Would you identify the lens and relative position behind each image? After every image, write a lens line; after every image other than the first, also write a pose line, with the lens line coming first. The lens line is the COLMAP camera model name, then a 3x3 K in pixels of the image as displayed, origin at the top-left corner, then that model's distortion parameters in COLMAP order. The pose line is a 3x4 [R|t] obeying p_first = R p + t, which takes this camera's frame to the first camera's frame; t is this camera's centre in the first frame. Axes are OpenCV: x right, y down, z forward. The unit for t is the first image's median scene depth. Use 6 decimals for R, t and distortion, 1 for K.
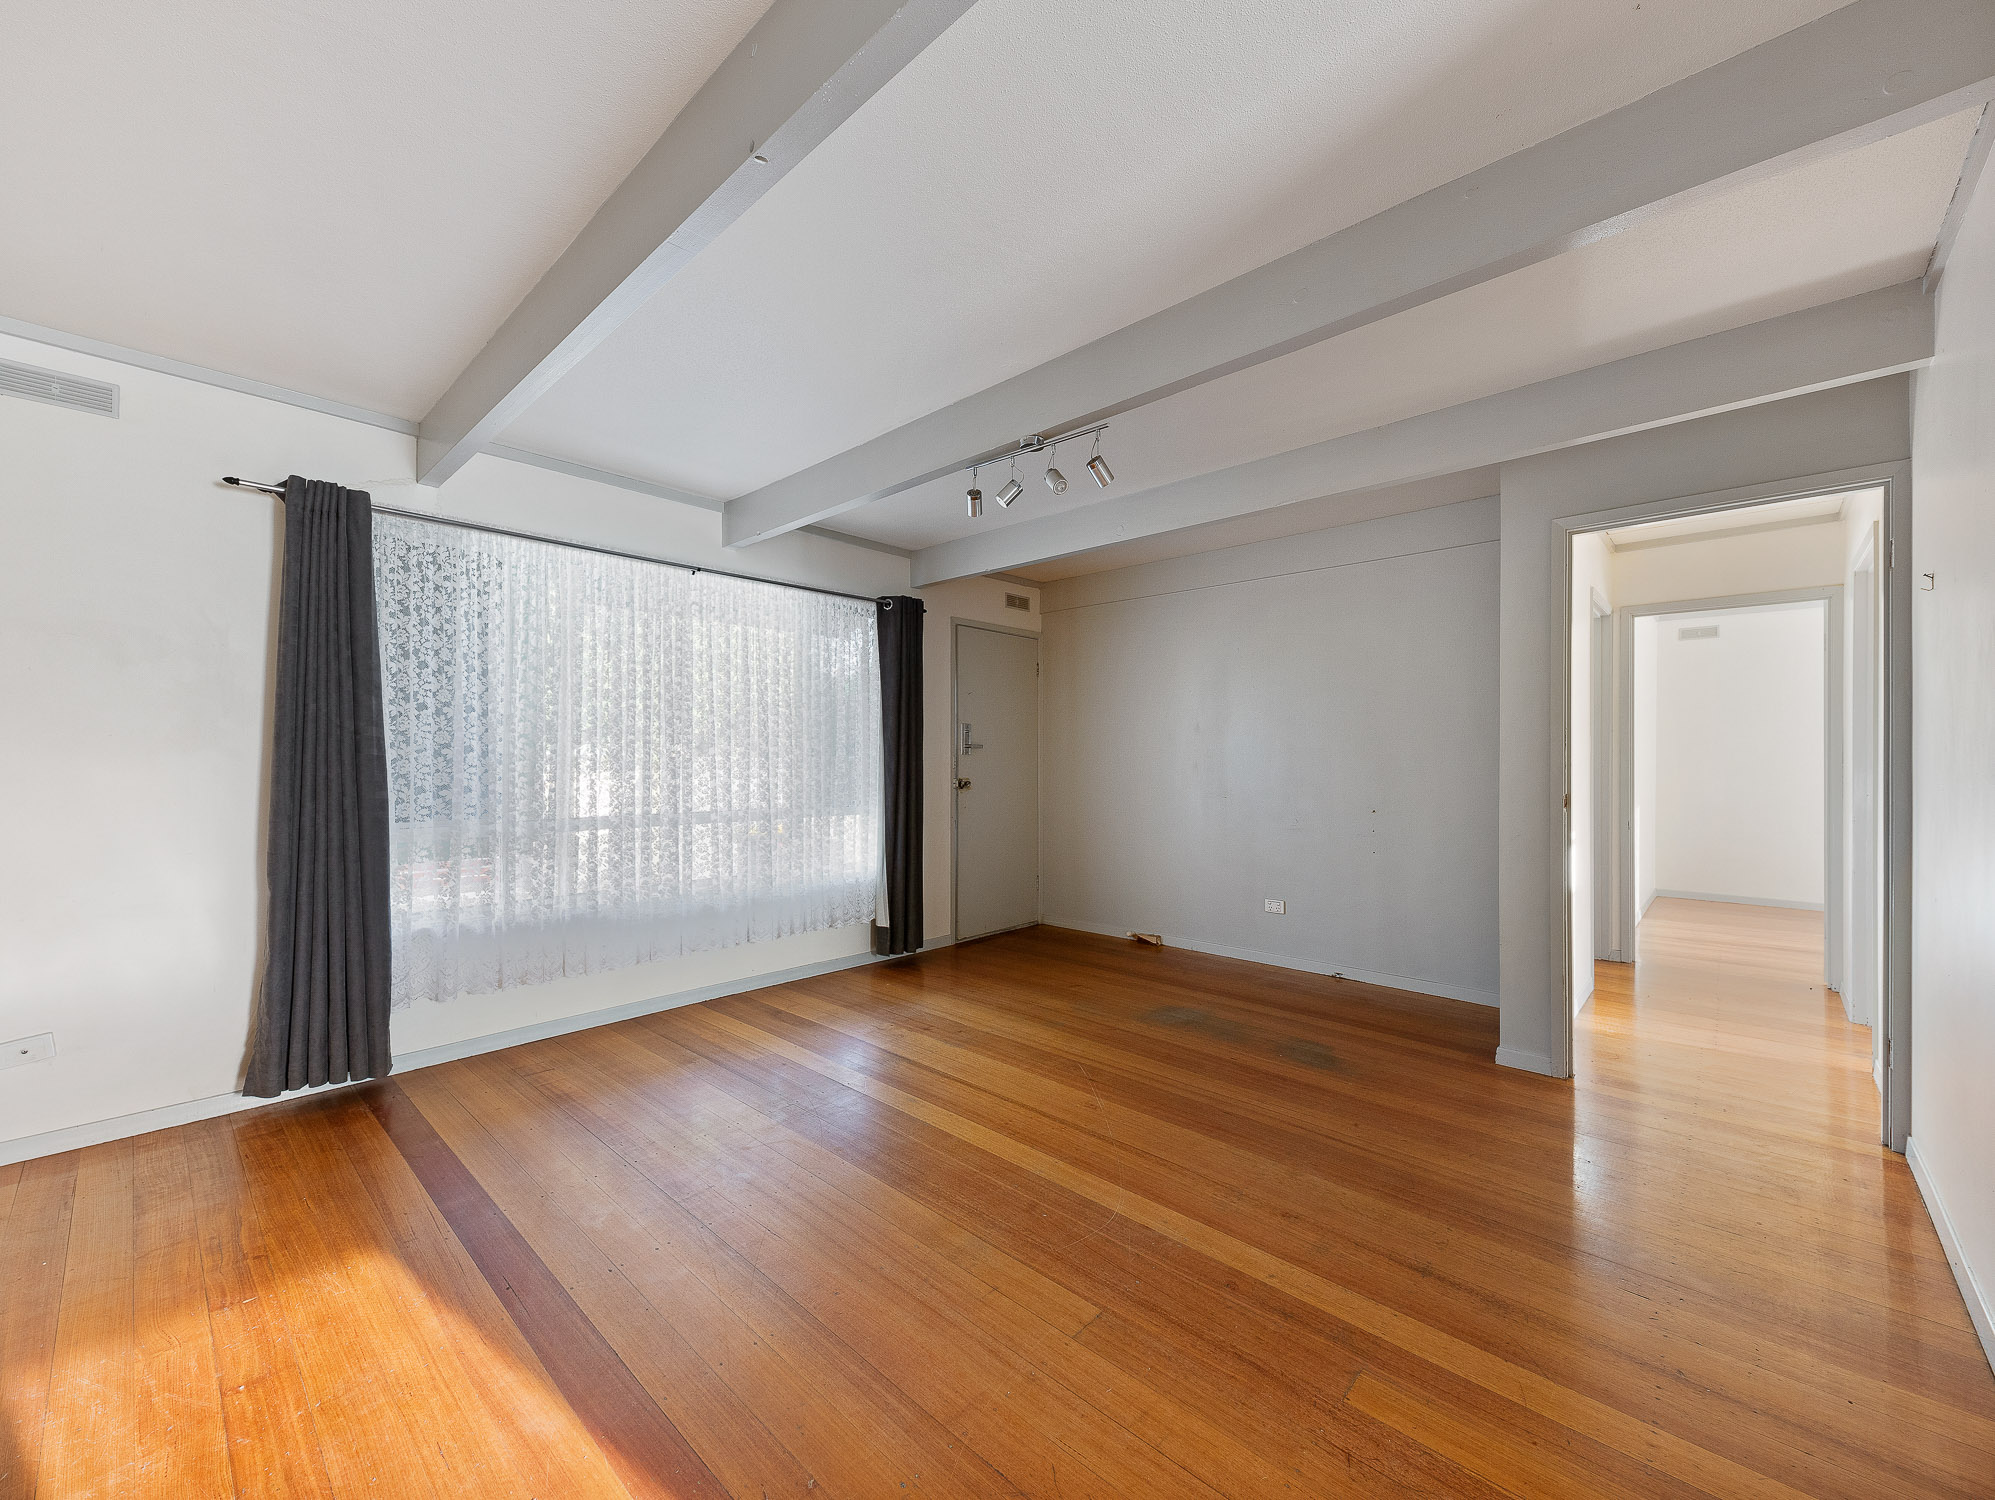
lens RADIAL K [[796.3, 0, 997.5], [0, 796.3, 750.0], [0, 0, 1]] dist [0.000398, 0.000005]
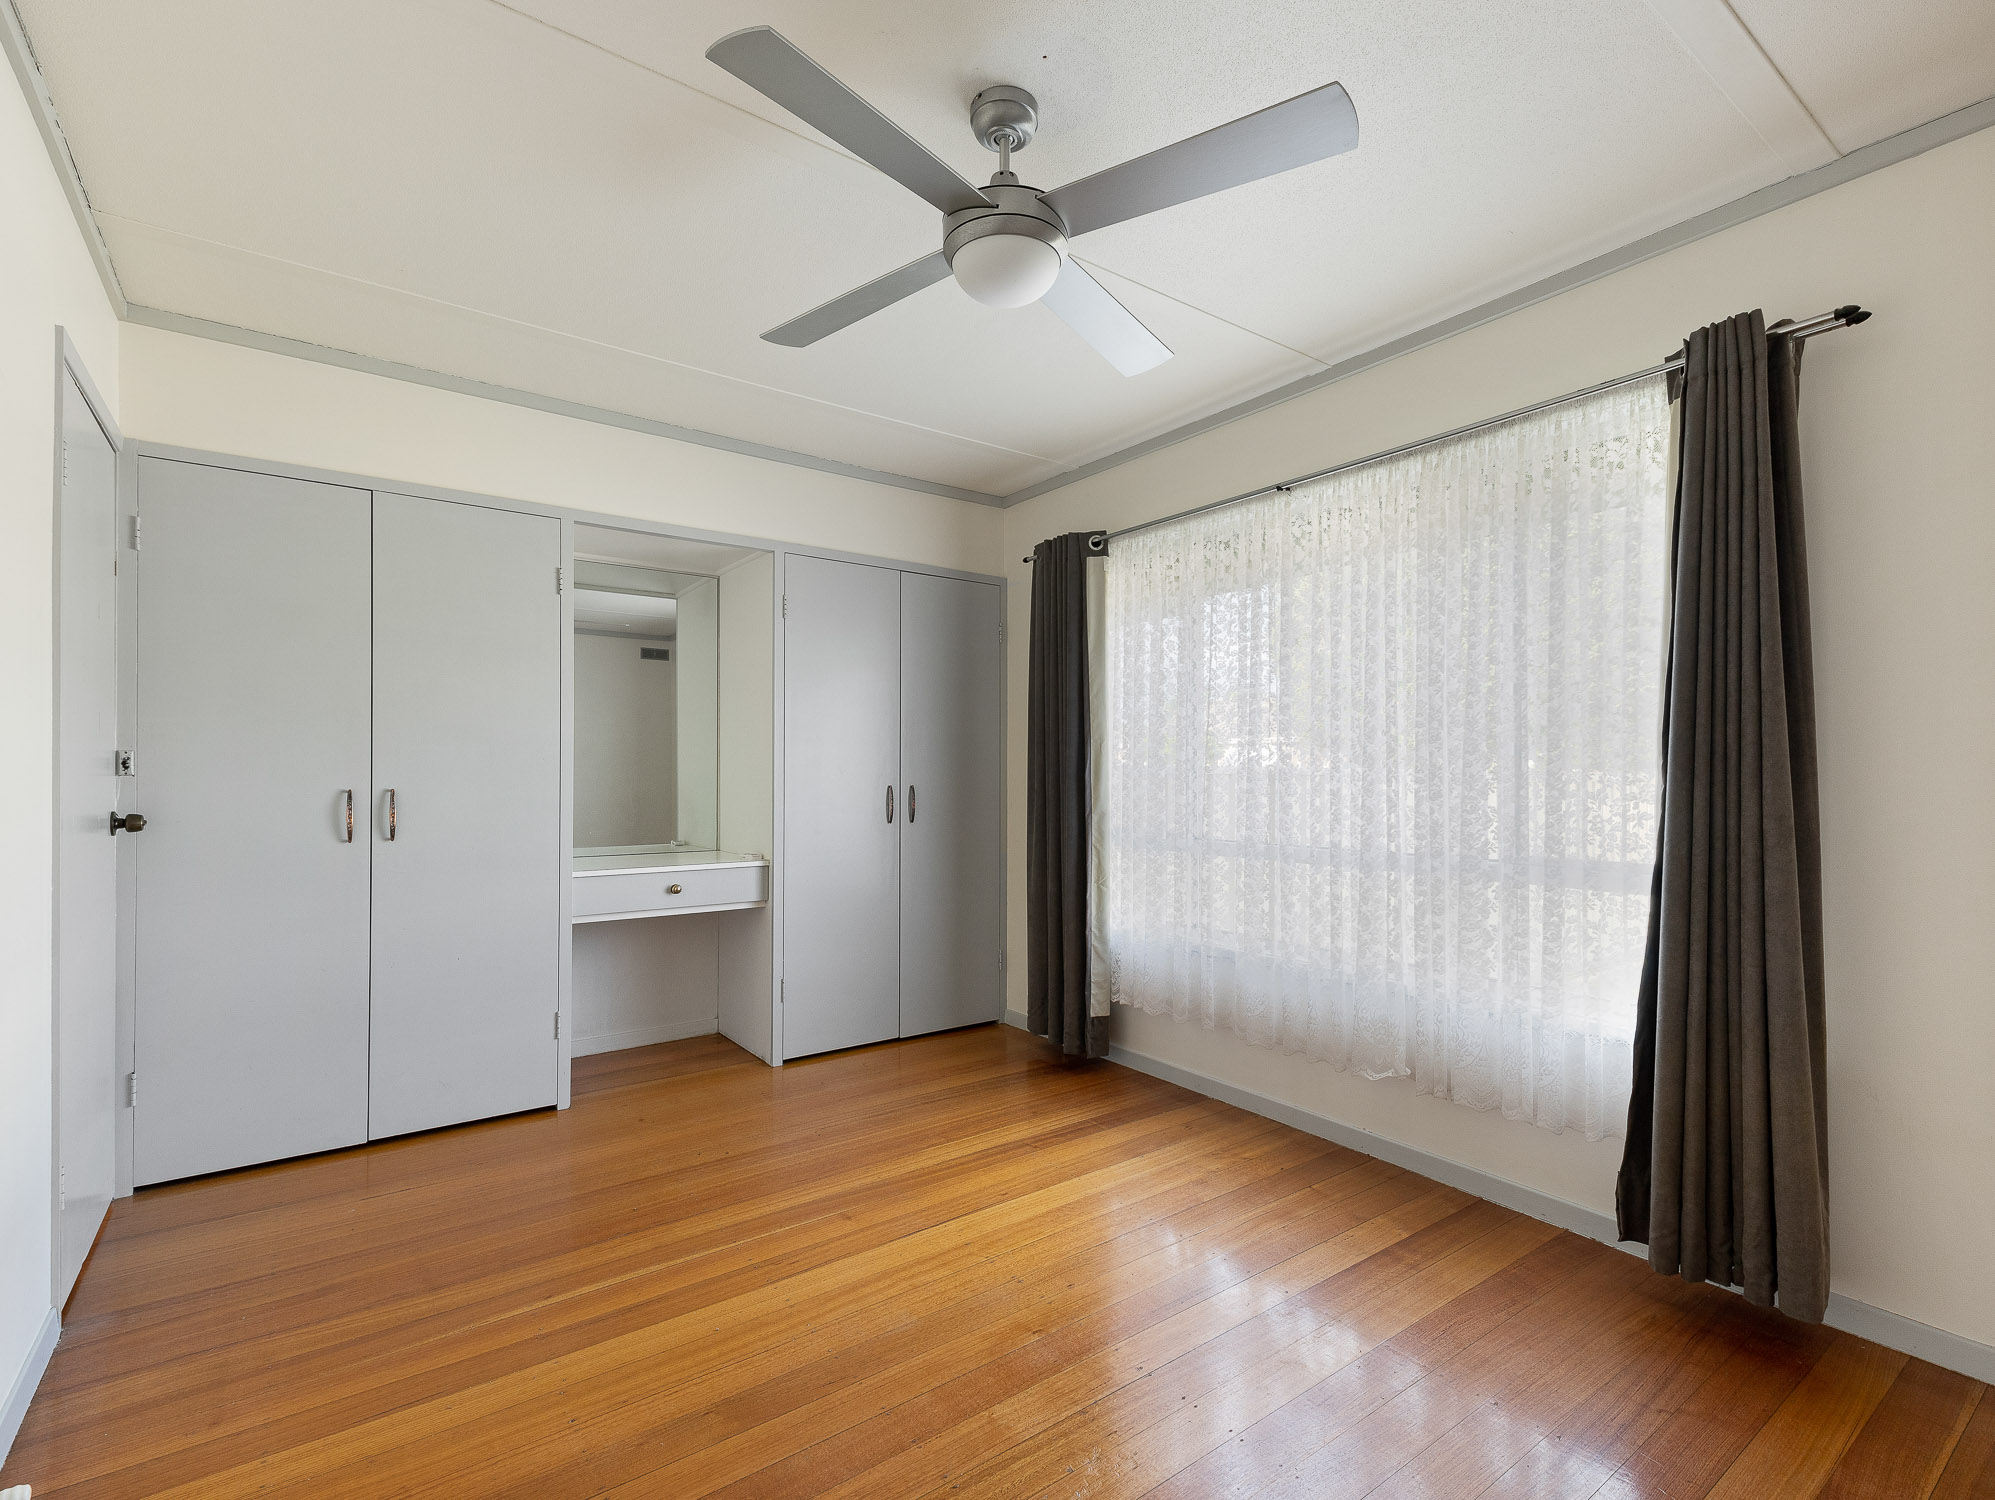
lens RADIAL K [[951.1, 0, 997.5], [0, 951.1, 750.0], [0, 0, 1]] dist [0.004005, 0.000435]
pose [[-0.183955, -0.019310, -0.982745, 0.457480], [-0.015364, 0.999741, -0.016768, 0.011602], [0.982815, 0.012014, -0.184204, 0.913167]]
